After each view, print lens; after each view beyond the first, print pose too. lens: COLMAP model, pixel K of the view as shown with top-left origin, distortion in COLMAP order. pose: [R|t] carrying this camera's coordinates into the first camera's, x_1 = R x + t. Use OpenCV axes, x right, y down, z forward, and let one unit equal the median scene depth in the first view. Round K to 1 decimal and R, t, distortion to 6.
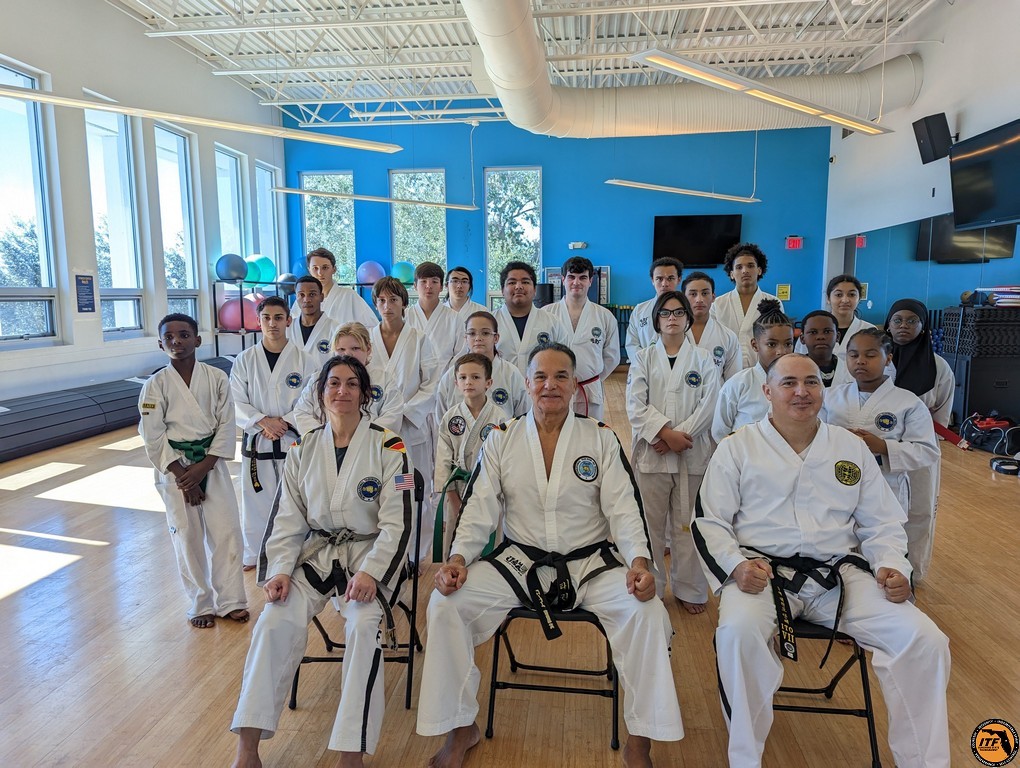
lens RADIAL K [[732.6, 0, 505.3], [0, 732.6, 388.7], [0, 0, 1]] dist [0.034257, -0.006588]
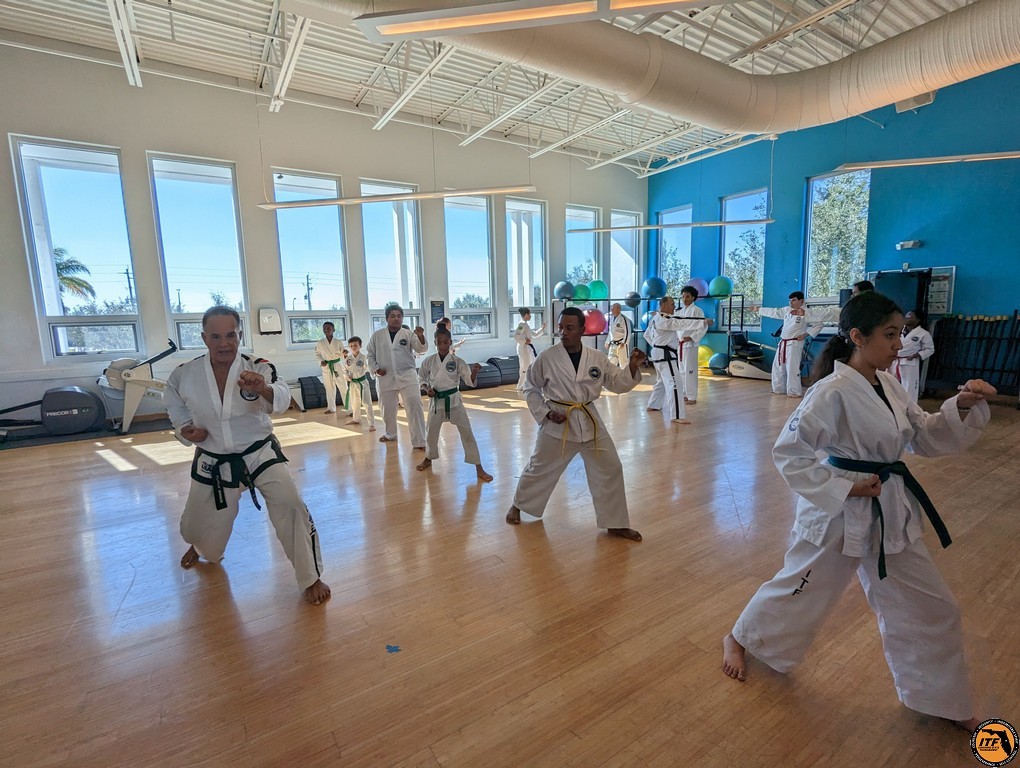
lens RADIAL K [[491.2, 0, 522.3], [0, 491.2, 385.6], [0, 0, 1]] dist [-0.004214, -0.001214]
pose [[0.658701, 0.110332, -0.744271, 0.345502], [-0.079503, 0.993859, 0.076969, -0.059388], [0.748193, 0.008473, 0.663427, 0.376621]]
